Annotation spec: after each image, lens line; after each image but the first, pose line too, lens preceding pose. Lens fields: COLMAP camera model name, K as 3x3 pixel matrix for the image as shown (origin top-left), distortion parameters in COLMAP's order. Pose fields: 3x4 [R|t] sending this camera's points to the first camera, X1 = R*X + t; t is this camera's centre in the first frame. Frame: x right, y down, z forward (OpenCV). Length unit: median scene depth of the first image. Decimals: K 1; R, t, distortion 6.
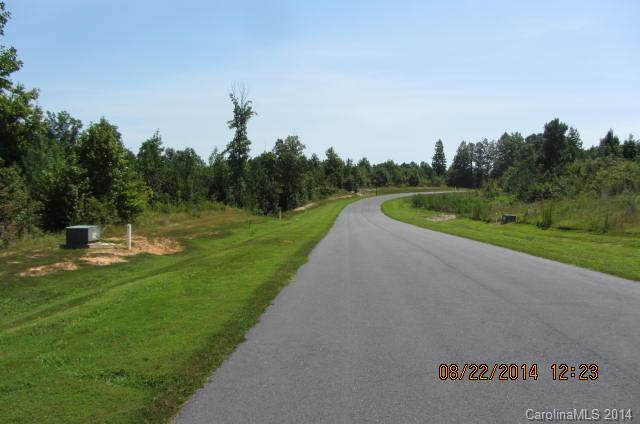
lens RADIAL K [[521.3, 0, 319.6], [0, 521.3, 211.5], [0, 0, 1]] dist [-0.033441, -0.000296]
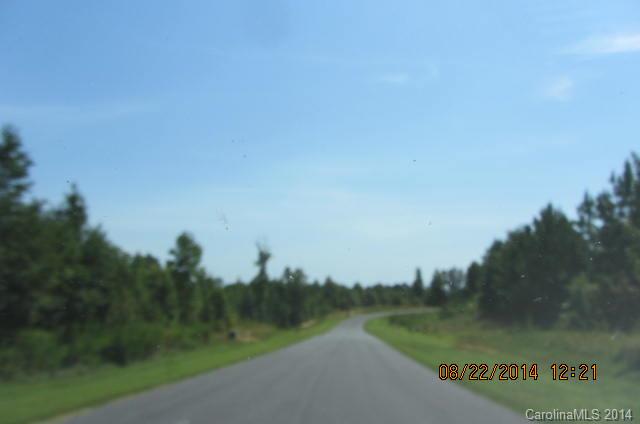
lens RADIAL K [[521.3, 0, 319.1], [0, 521.3, 213.0], [0, 0, 1]] dist [-0.033441, -0.000296]
pose [[0.999984, 0.001917, -0.005276, 0.004635], [-0.002990, 0.977359, -0.211567, -0.002732], [0.004751, 0.211580, 0.977349, -0.275741]]
